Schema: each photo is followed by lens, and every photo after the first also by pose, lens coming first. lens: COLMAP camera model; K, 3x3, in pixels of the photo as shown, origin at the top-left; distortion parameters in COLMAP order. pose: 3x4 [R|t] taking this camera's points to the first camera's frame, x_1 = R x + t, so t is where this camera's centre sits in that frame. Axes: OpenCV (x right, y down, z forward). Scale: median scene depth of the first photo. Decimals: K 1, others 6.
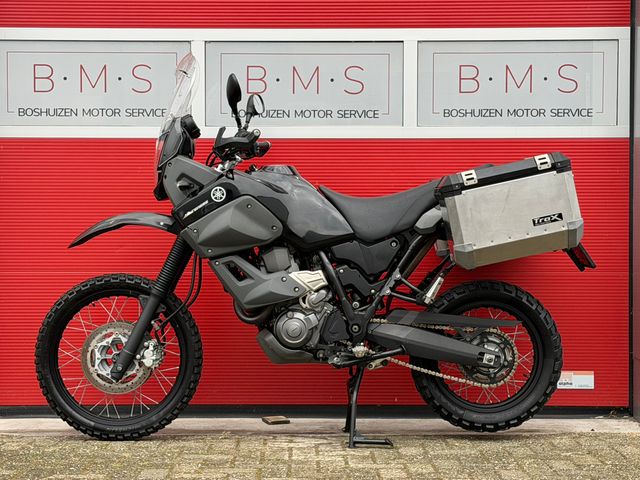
lens RADIAL K [[1356.7, 0, 318.4], [0, 1356.7, 238.1], [0, 0, 1]] dist [0.114145, 0.458828]
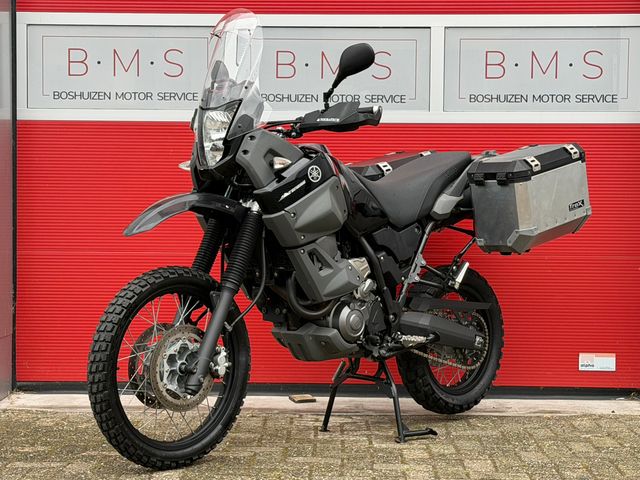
lens RADIAL K [[1356.7, 0, 318.4], [0, 1356.7, 238.1], [0, 0, 1]] dist [0.114145, 0.458828]
pose [[0.697905, -0.006224, 0.716163, -0.696151], [0.009044, 0.999959, -0.000123, 0.009881], [-0.716133, 0.006563, 0.697933, 0.368299]]
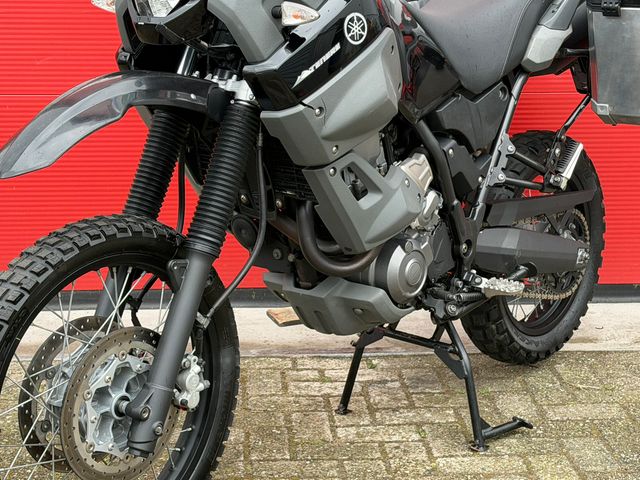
lens RADIAL K [[1361.2, 0, 324.8], [0, 1361.2, 236.5], [0, 0, 1]] dist [0.134573, 0.115499]
pose [[0.636643, -0.176671, 0.750649, -0.440340], [0.017547, 0.976470, 0.214938, -0.062580], [-0.770959, -0.123667, 0.624763, 0.688163]]
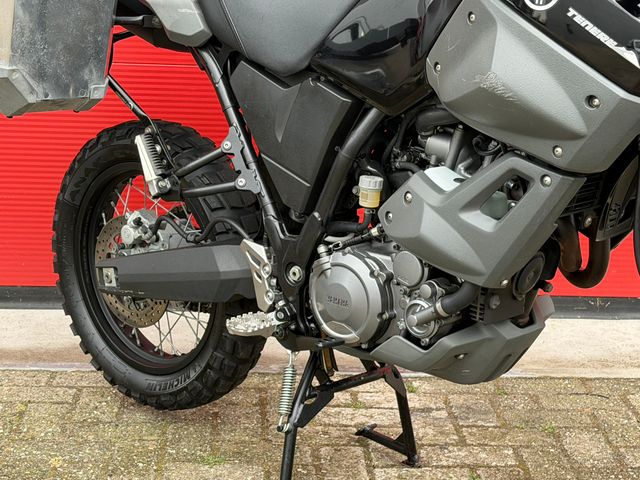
lens RADIAL K [[1361.2, 0, 324.8], [0, 1361.2, 236.5], [0, 0, 1]] dist [0.134573, 0.115499]
pose [[0.645107, -0.170085, 0.744921, -0.371651], [-0.011177, 0.972706, 0.231773, -0.050343], [-0.764010, -0.157845, 0.625598, 0.763009]]
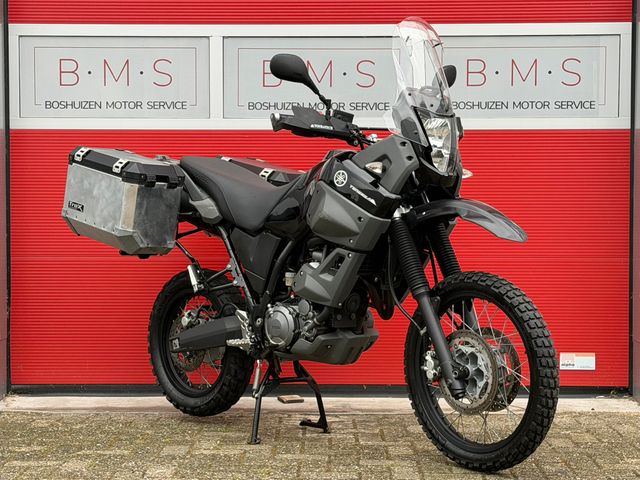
lens RADIAL K [[1356.7, 0, 318.4], [0, 1356.7, 238.1], [0, 0, 1]] dist [0.114145, 0.458828]
pose [[0.691606, -0.008026, 0.722231, -0.716108], [0.016069, 0.999862, -0.004276, 0.011130], [-0.722097, 0.014563, 0.691639, 0.347318]]
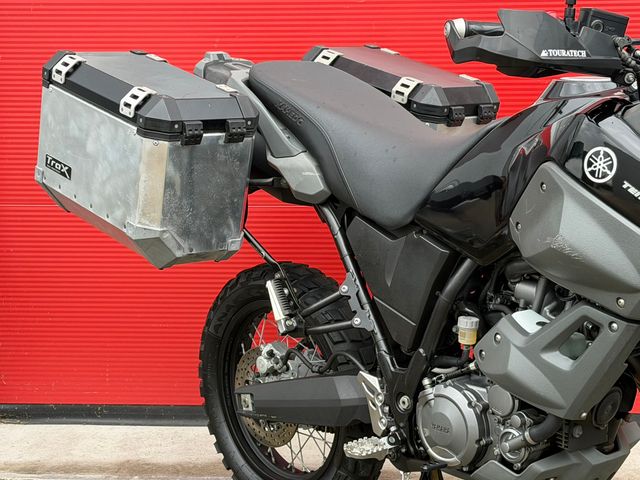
lens RADIAL K [[1356.7, 0, 318.4], [0, 1356.7, 238.1], [0, 0, 1]] dist [0.114145, 0.458828]
pose [[0.729257, -0.126860, 0.672377, -0.402151], [0.024090, 0.986814, 0.160058, -0.076705], [-0.683815, -0.100526, 0.722697, 0.711107]]
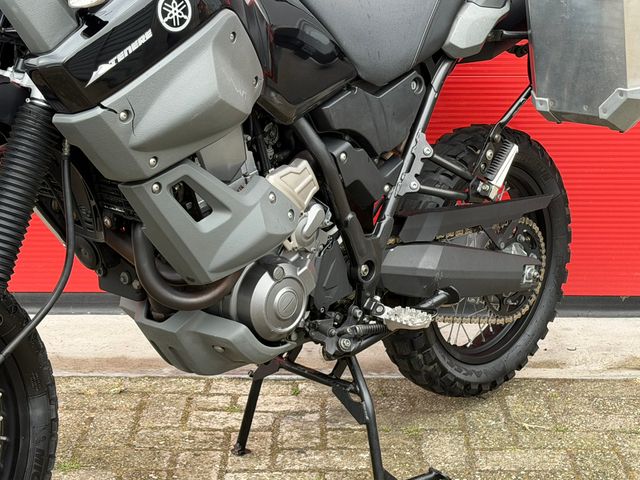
lens RADIAL K [[1361.2, 0, 324.8], [0, 1361.2, 236.5], [0, 0, 1]] dist [0.134573, 0.115499]
pose [[0.692565, -0.188339, 0.696335, -0.314794], [0.018480, 0.969630, 0.243878, -0.062339], [-0.721118, -0.156033, 0.675012, 0.688726]]
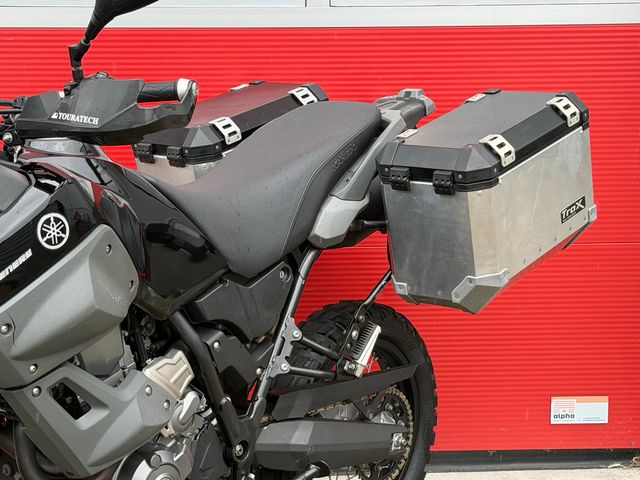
lens RADIAL K [[1356.7, 0, 318.4], [0, 1356.7, 238.1], [0, 0, 1]] dist [0.114145, 0.458828]
pose [[0.637091, -0.139439, 0.758072, -0.328304], [0.023735, 0.986583, 0.161524, -0.092919], [-0.770423, -0.084913, 0.631853, 0.663684]]
